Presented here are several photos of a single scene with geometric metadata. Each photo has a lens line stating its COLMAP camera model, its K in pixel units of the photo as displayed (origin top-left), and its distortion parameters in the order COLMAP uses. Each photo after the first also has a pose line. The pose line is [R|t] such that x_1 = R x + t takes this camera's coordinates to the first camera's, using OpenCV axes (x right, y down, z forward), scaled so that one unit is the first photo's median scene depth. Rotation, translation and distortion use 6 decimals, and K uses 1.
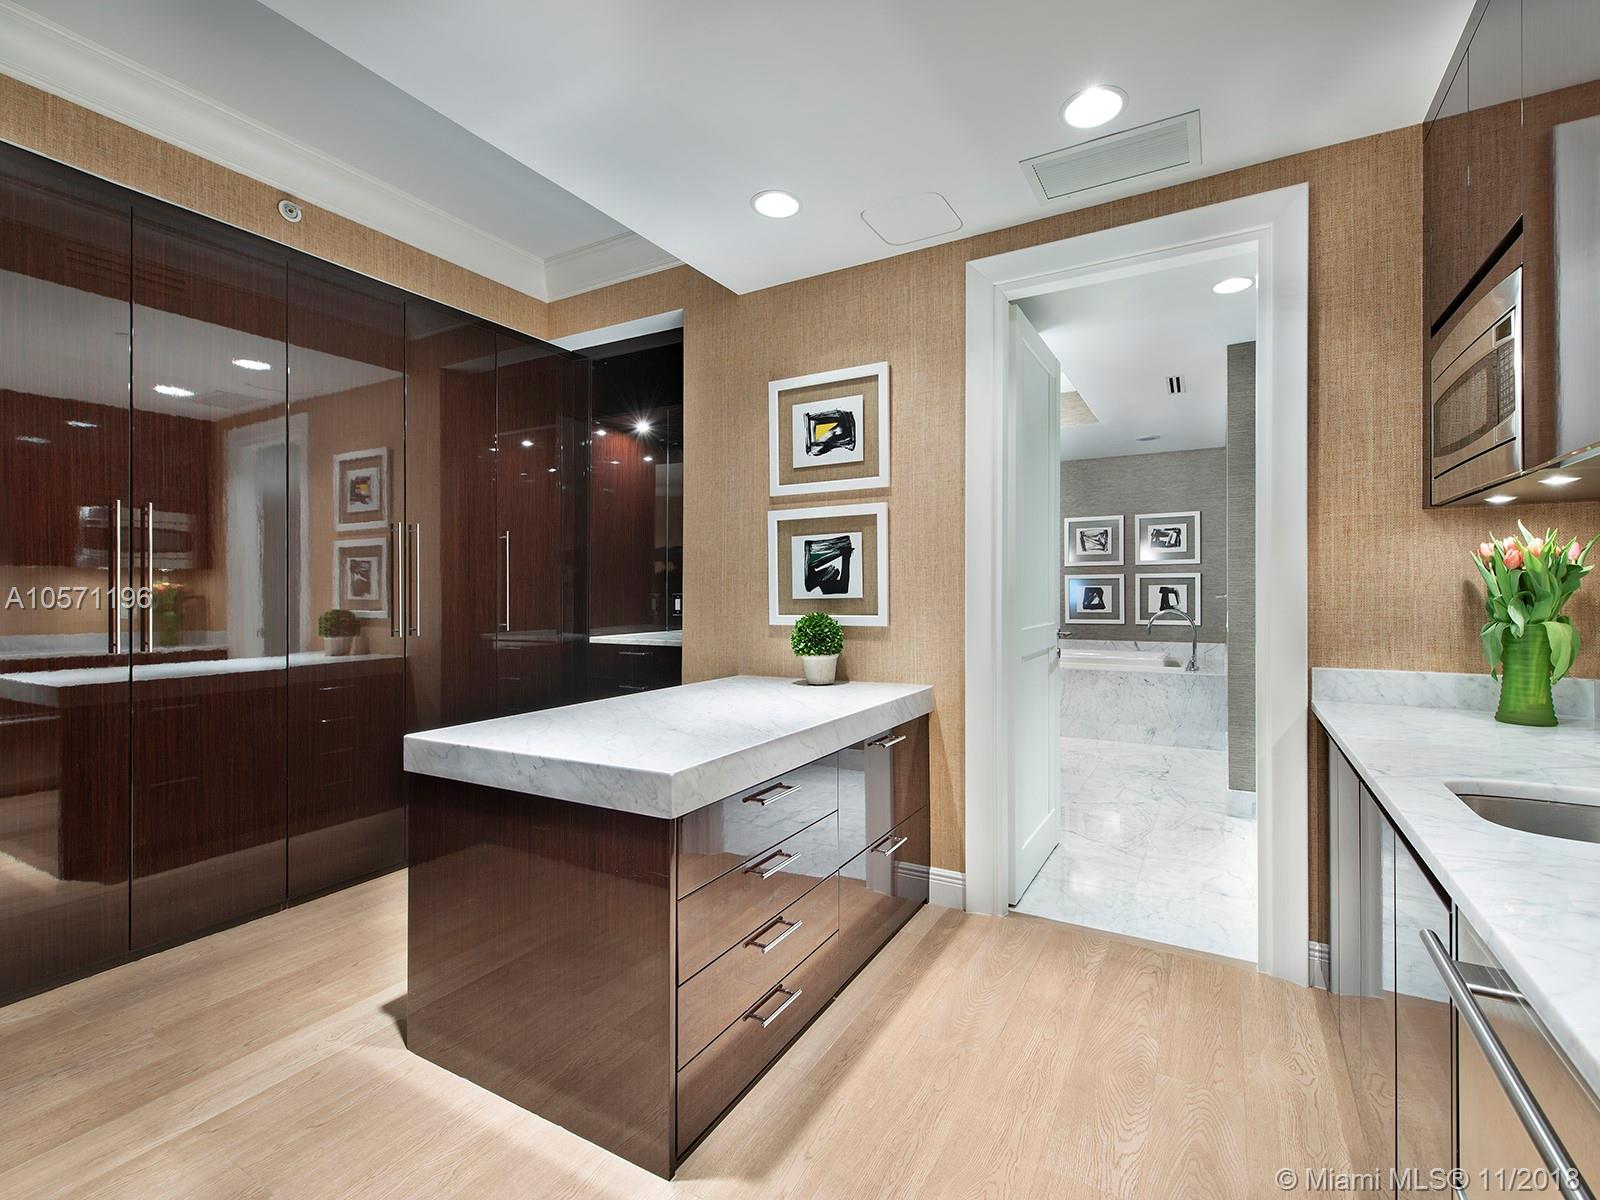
lens RADIAL K [[719.4, 0, 800.0], [0, 719.4, 600.0], [0, 0, 1]] dist [-0.000866, -0.000082]
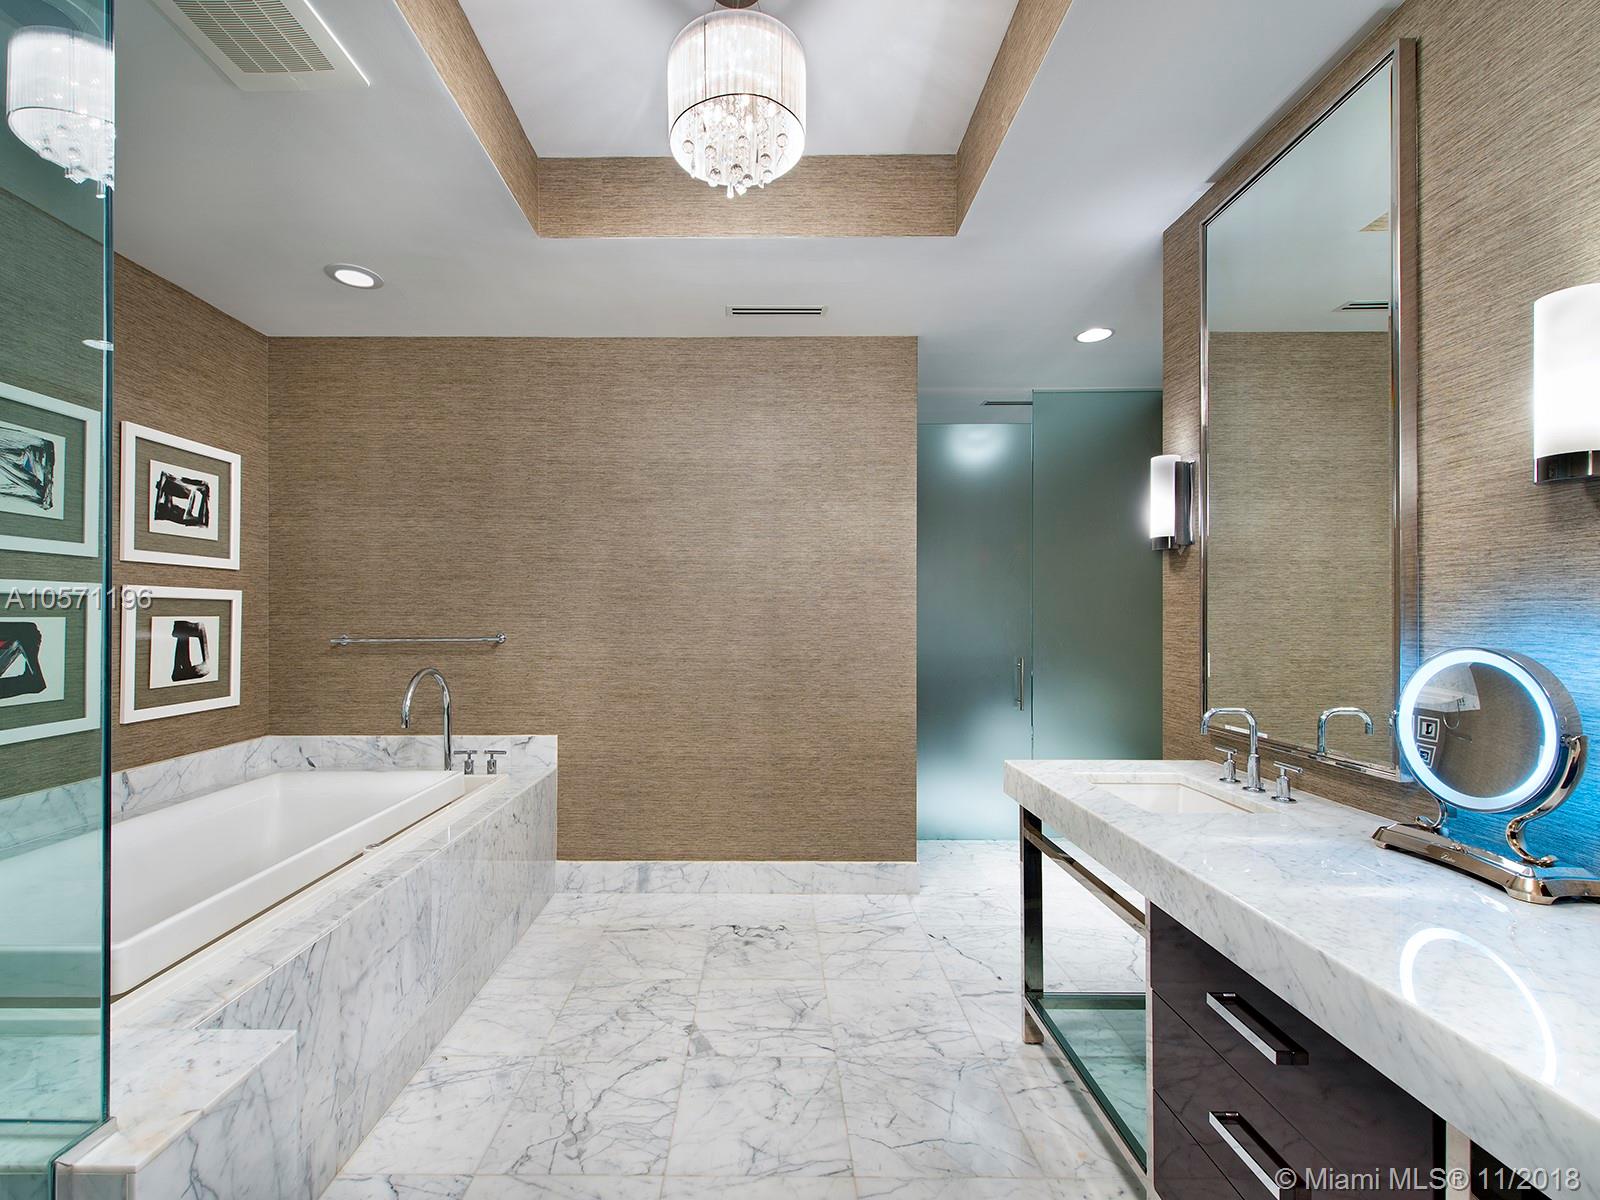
lens RADIAL K [[719.4, 0, 800.0], [0, 719.4, 600.0], [0, 0, 1]] dist [-0.000866, -0.000082]
pose [[-0.534182, 0.024068, 0.845027, -0.019752], [0.009847, 0.999704, -0.022249, -0.017510], [-0.845312, -0.003564, -0.534261, 0.920930]]
